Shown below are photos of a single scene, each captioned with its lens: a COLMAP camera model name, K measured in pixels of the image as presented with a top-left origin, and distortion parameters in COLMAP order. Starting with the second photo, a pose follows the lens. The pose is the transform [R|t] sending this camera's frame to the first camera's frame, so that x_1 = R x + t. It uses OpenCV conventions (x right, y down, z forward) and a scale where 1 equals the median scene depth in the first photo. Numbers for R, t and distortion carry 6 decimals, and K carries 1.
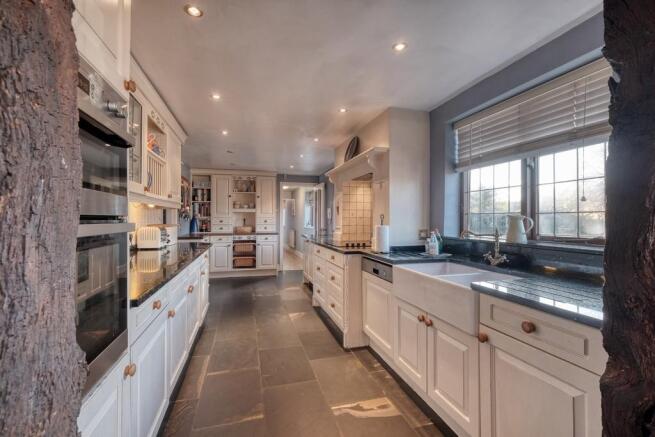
lens RADIAL K [[284.5, 0, 323.0], [0, 284.5, 219.5], [0, 0, 1]] dist [-0.015742, -0.000117]
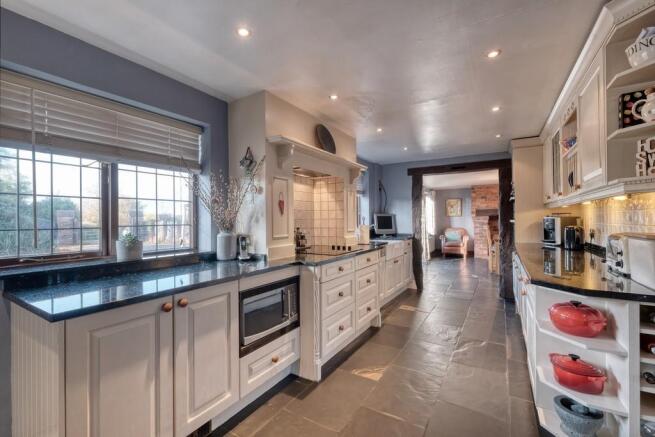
lens RADIAL K [[284.5, 0, 326.9], [0, 284.5, 217.4], [0, 0, 1]] dist [-0.015742, -0.000117]
pose [[-0.685236, 0.007600, 0.728282, -0.698636], [0.004750, 0.999971, -0.005966, -0.003587], [-0.728306, -0.000628, -0.685252, 2.153168]]
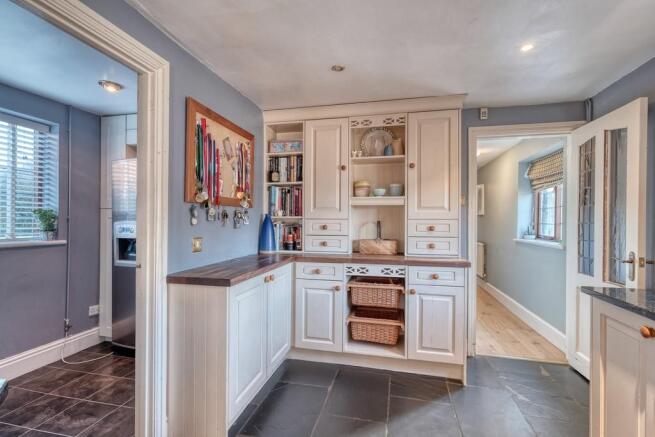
lens RADIAL K [[306.8, 0, 323.9], [0, 306.8, 219.7], [0, 0, 1]] dist [0.001603, 0.000011]
pose [[0.872760, 0.006132, -0.488111, -0.130994], [-0.007636, 0.999970, -0.001091, -0.004638], [0.488089, 0.004680, 0.872781, 0.589412]]
